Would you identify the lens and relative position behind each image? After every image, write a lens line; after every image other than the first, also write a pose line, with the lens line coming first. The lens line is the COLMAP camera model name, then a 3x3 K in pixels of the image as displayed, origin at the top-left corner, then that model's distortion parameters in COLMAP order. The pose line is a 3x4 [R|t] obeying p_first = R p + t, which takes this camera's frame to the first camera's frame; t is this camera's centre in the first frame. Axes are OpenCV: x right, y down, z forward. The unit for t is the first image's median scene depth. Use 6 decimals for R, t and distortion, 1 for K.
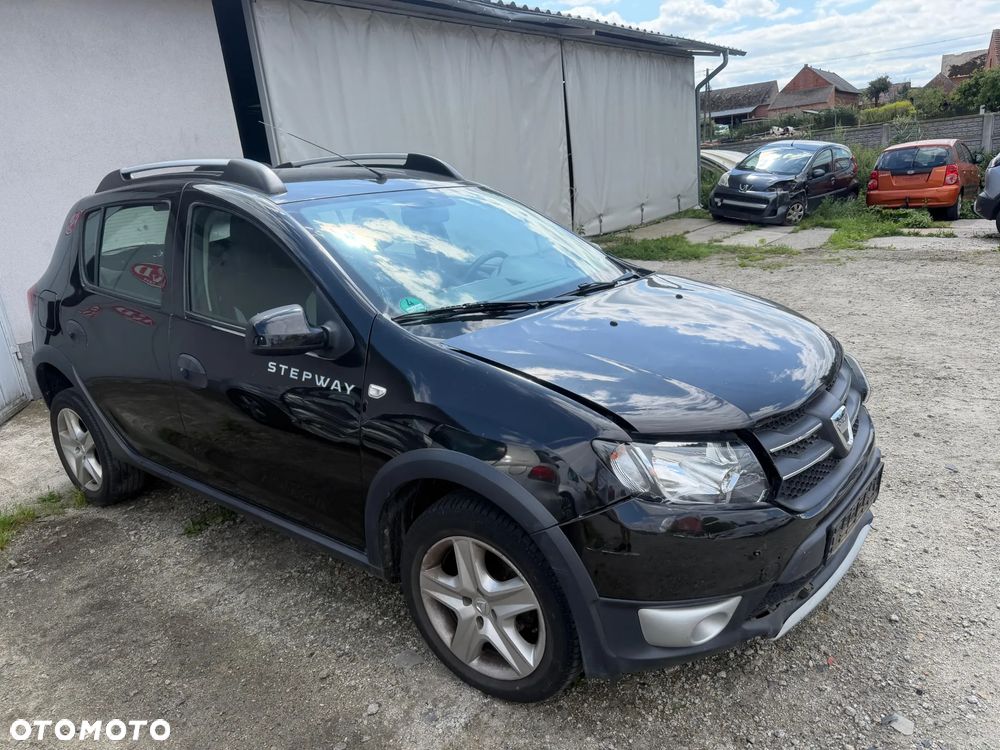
lens RADIAL K [[708.5, 0, 497.4], [0, 708.5, 372.3], [0, 0, 1]] dist [0.017163, -0.024514]
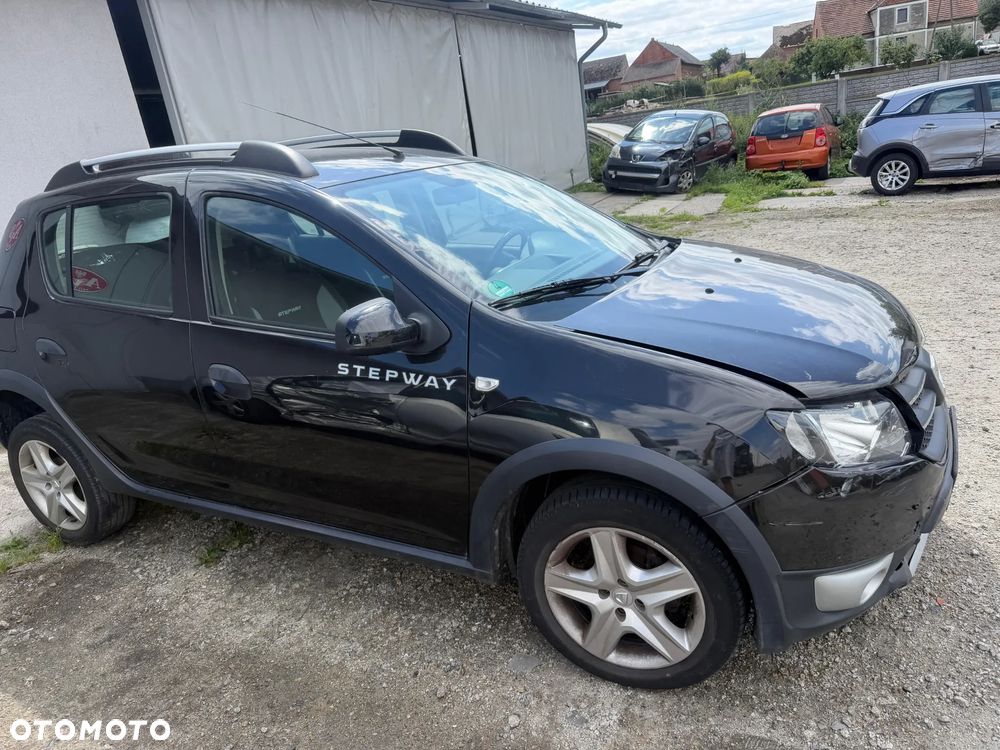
lens RADIAL K [[708.5, 0, 499.4], [0, 708.5, 377.3], [0, 0, 1]] dist [0.017163, -0.024514]
pose [[0.983725, -0.093986, 0.153142, -0.215393], [0.089181, 0.995292, 0.037967, -0.010977], [-0.155989, -0.023692, 0.987475, 0.064085]]
